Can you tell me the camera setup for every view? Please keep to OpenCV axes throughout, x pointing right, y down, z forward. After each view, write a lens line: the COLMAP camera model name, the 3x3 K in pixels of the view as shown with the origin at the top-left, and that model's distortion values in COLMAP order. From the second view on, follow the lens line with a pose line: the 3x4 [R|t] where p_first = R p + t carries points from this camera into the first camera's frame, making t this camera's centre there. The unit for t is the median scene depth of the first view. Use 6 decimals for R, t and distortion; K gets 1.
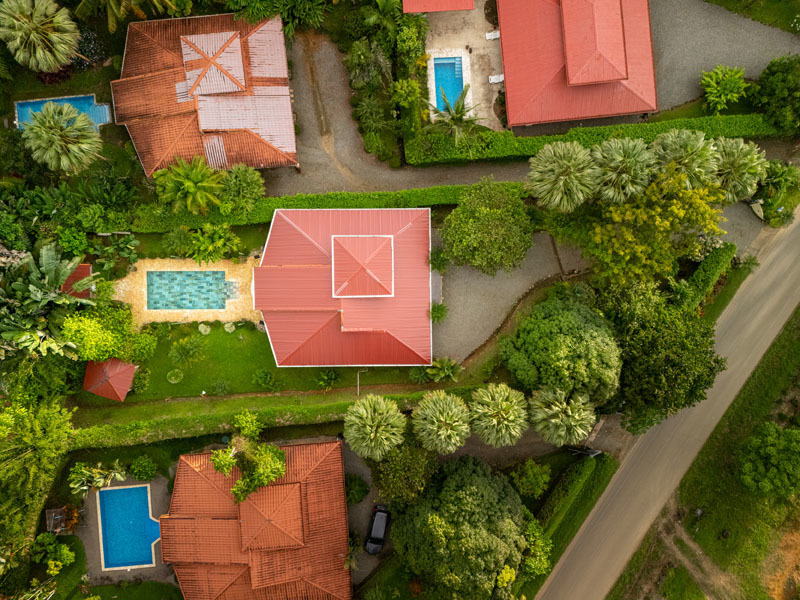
lens RADIAL K [[556.9, 0, 400.0], [0, 556.9, 300.0], [0, 0, 1]] dist [0.044382, -0.005243]
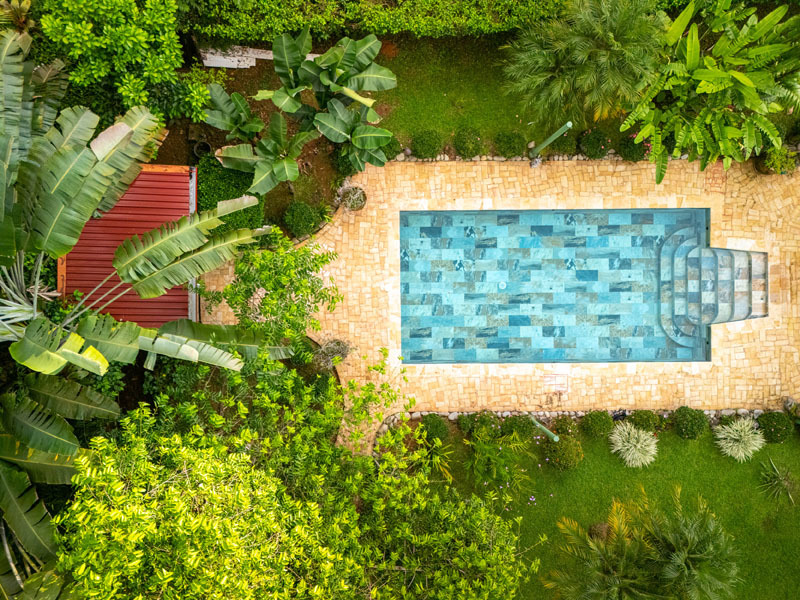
lens RADIAL K [[556.9, 0, 400.0], [0, 556.9, 300.0], [0, 0, 1]] dist [0.044382, -0.005243]
pose [[0.999937, -0.006315, 0.009311, -0.453479], [0.006292, 0.999977, 0.002408, -0.012414], [-0.009326, -0.002350, 0.999954, 0.755453]]
